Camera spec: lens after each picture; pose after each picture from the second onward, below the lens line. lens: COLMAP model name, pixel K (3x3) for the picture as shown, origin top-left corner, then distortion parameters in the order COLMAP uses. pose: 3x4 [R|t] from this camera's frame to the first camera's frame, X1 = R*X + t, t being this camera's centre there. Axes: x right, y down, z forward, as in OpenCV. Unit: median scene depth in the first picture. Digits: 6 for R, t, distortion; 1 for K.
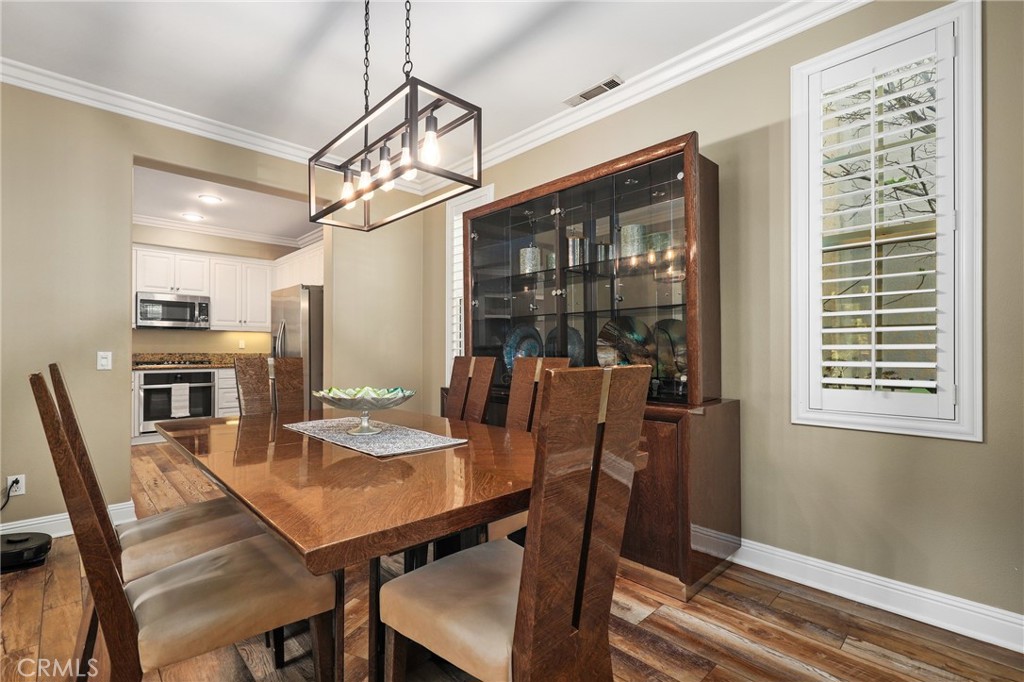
lens RADIAL K [[461.5, 0, 514.4], [0, 461.5, 346.5], [0, 0, 1]] dist [0.000147, 0.000020]
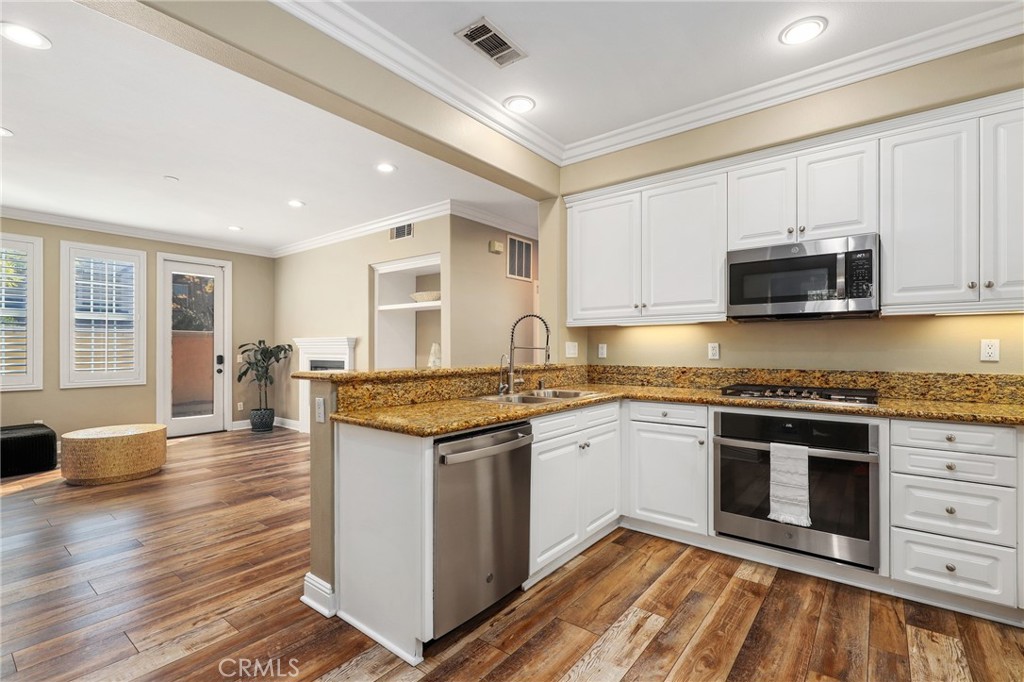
lens RADIAL K [[461.5, 0, 514.4], [0, 461.5, 346.5], [0, 0, 1]] dist [0.000147, 0.000020]
pose [[0.130660, -0.005066, -0.991414, -0.330530], [0.006925, 0.999967, -0.004197, -0.010571], [0.991403, -0.006317, 0.130691, 0.687111]]
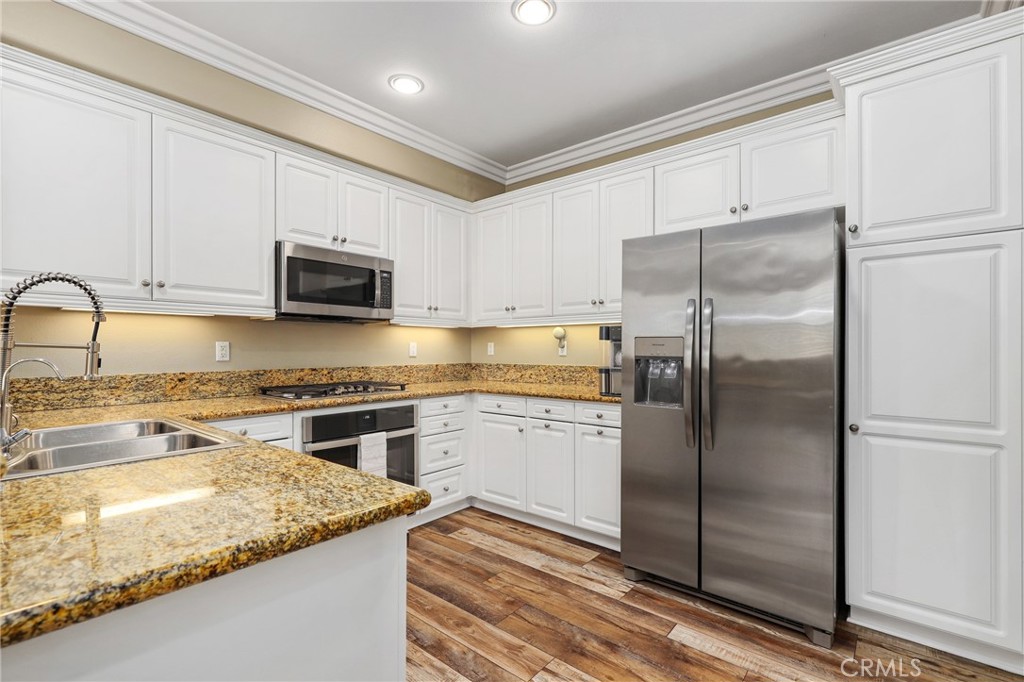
lens RADIAL K [[468.5, 0, 513.8], [0, 468.5, 348.7], [0, 0, 1]] dist [0.003347, 0.000166]
pose [[0.994652, 0.001235, 0.103273, -0.622519], [-0.002039, 0.999968, 0.007672, -0.012551], [-0.103261, -0.007841, 0.994623, 0.495383]]
